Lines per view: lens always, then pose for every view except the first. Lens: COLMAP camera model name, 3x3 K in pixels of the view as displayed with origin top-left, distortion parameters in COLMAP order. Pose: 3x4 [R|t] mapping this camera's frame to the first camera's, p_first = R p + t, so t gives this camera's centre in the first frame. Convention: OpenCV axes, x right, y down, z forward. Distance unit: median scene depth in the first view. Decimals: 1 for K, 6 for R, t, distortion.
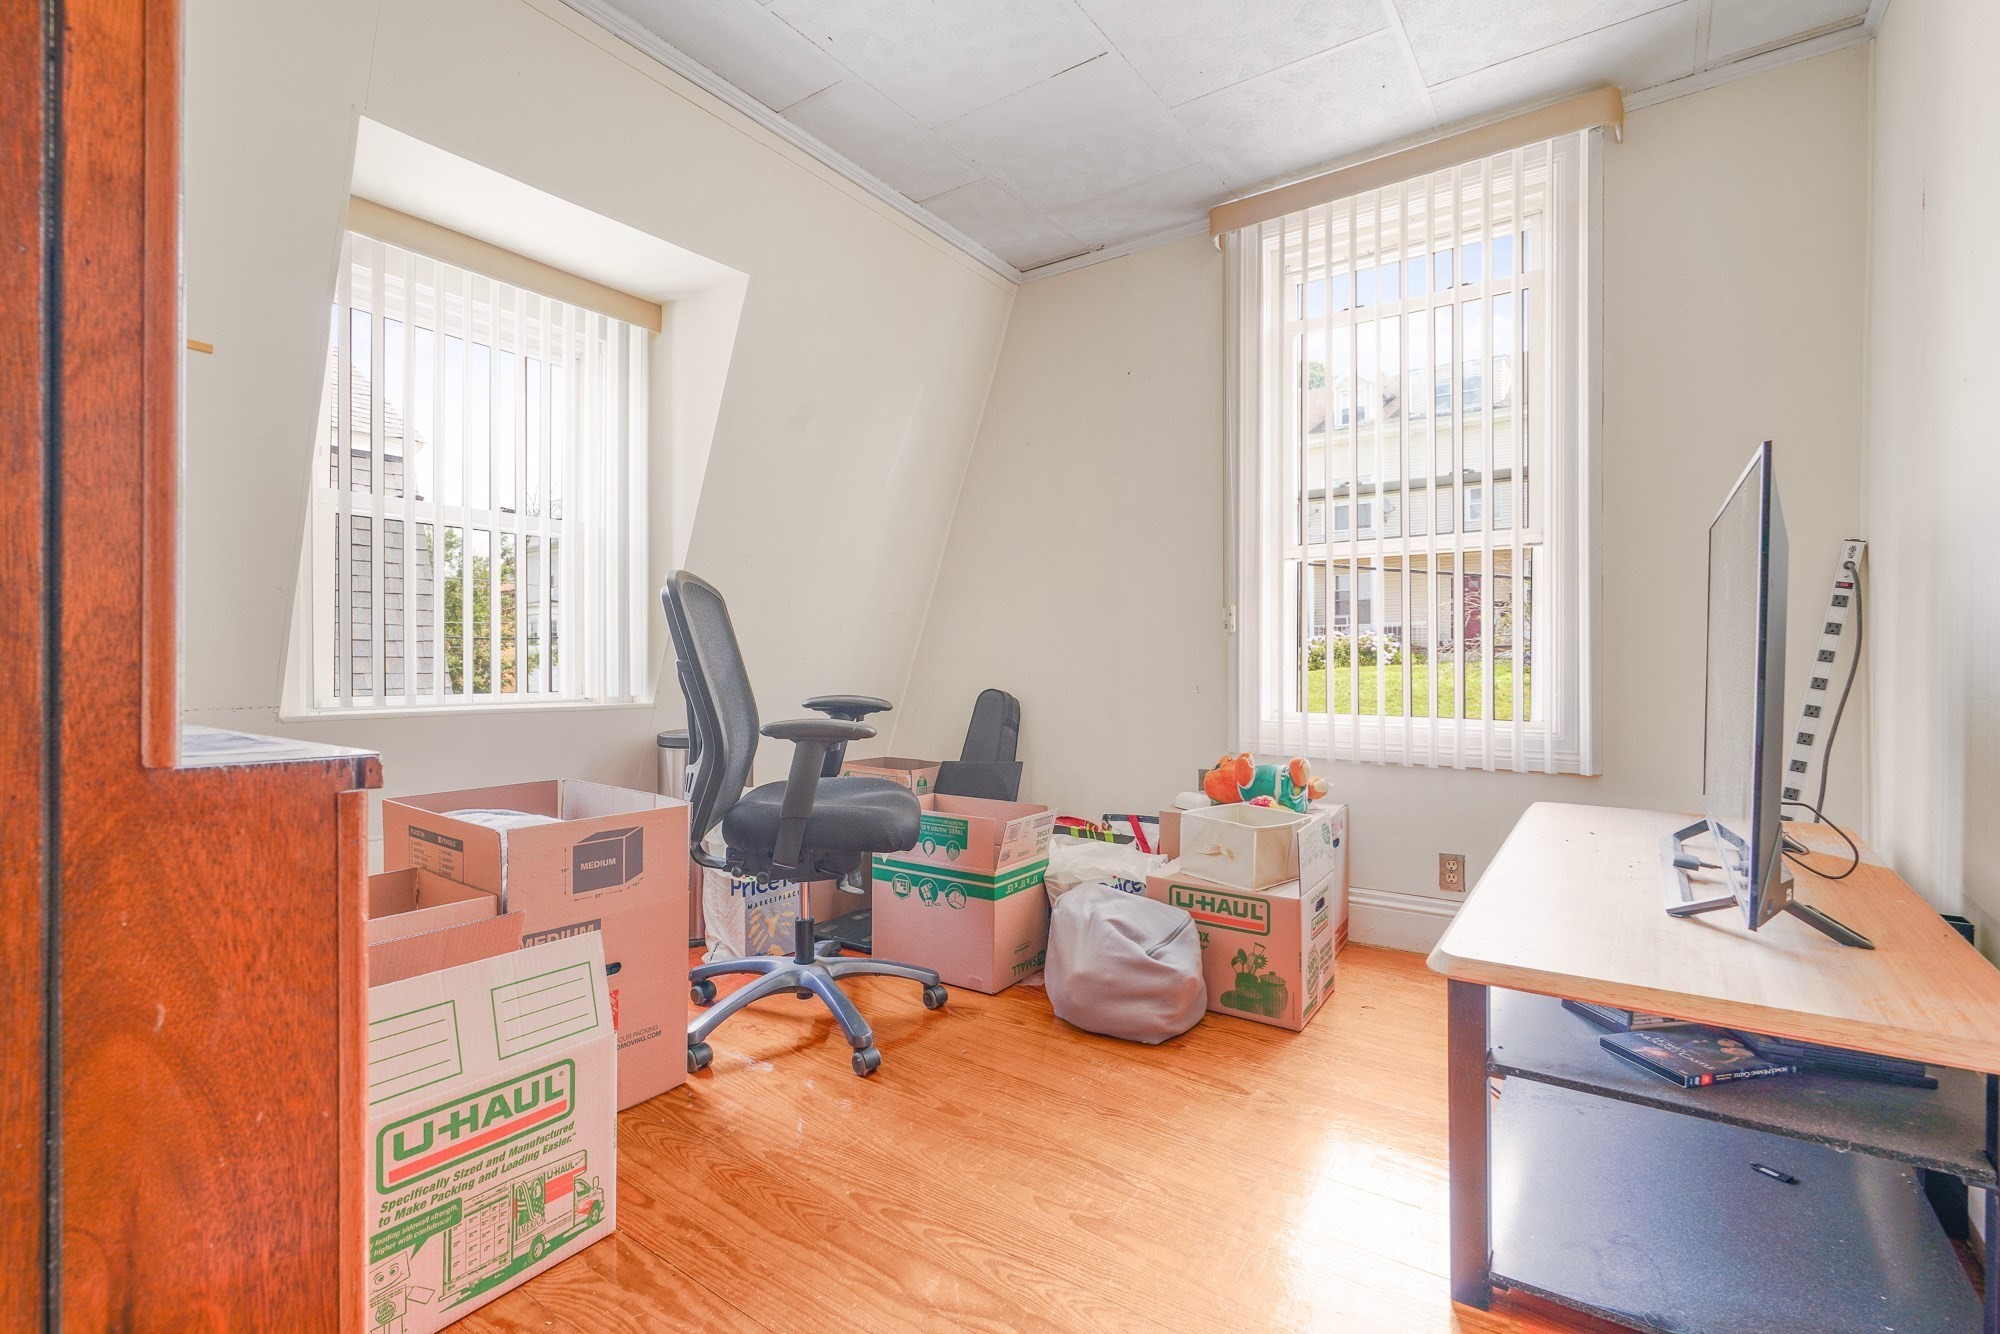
lens RADIAL K [[894.2, 0, 1004.4], [0, 894.2, 672.0], [0, 0, 1]] dist [-0.010943, 0.004083]
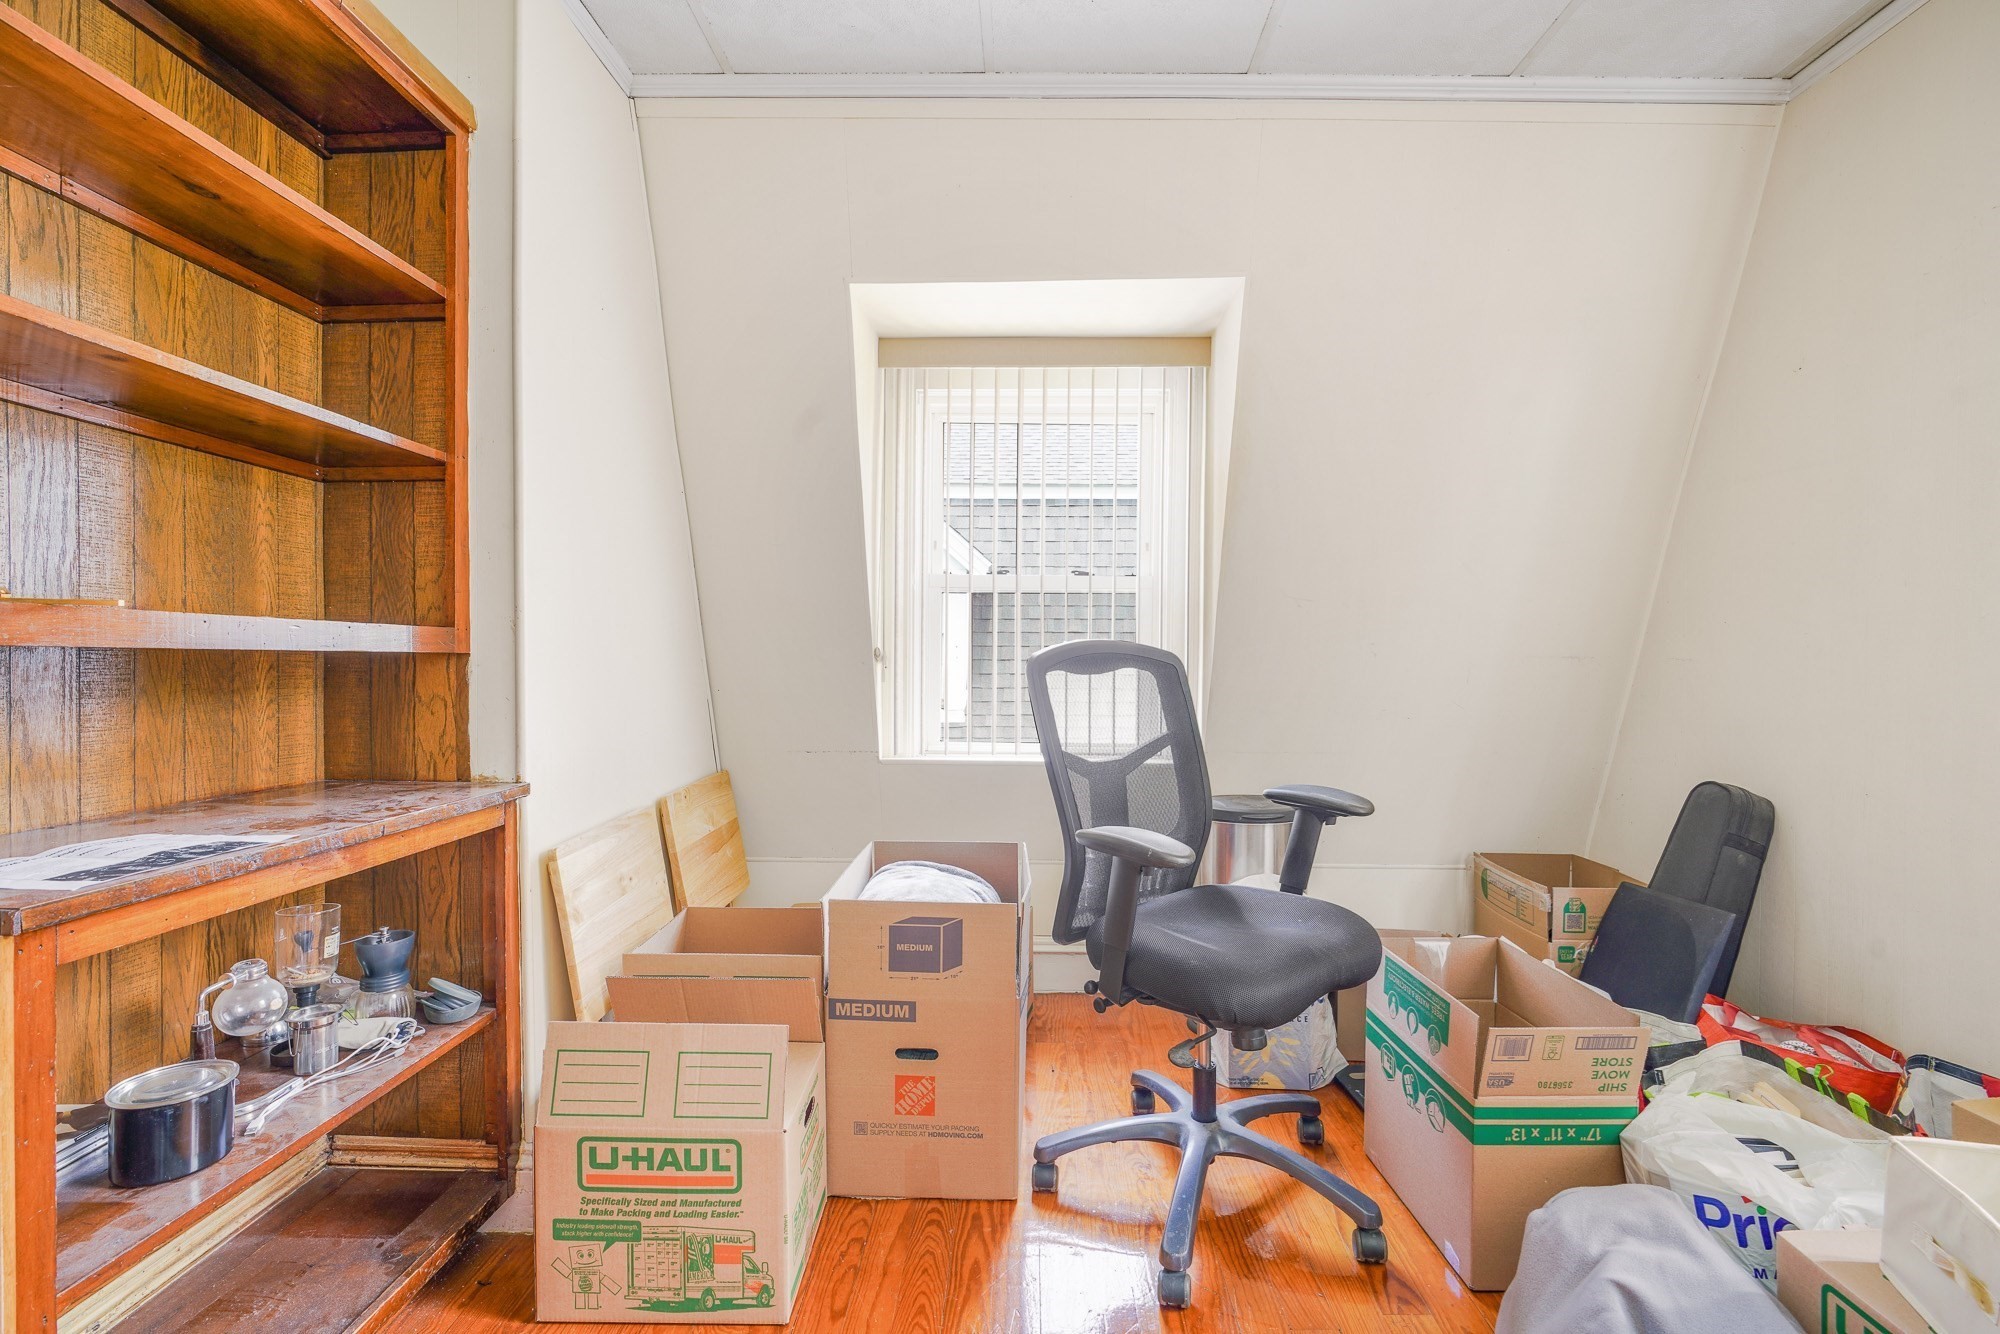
lens RADIAL K [[894.2, 0, 1004.4], [0, 894.2, 672.0], [0, 0, 1]] dist [-0.010943, 0.004083]
pose [[0.568528, 0.016180, -0.822505, 0.566423], [-0.018260, 0.999808, 0.007046, -0.140062], [0.822461, 0.011013, 0.568715, 0.656826]]
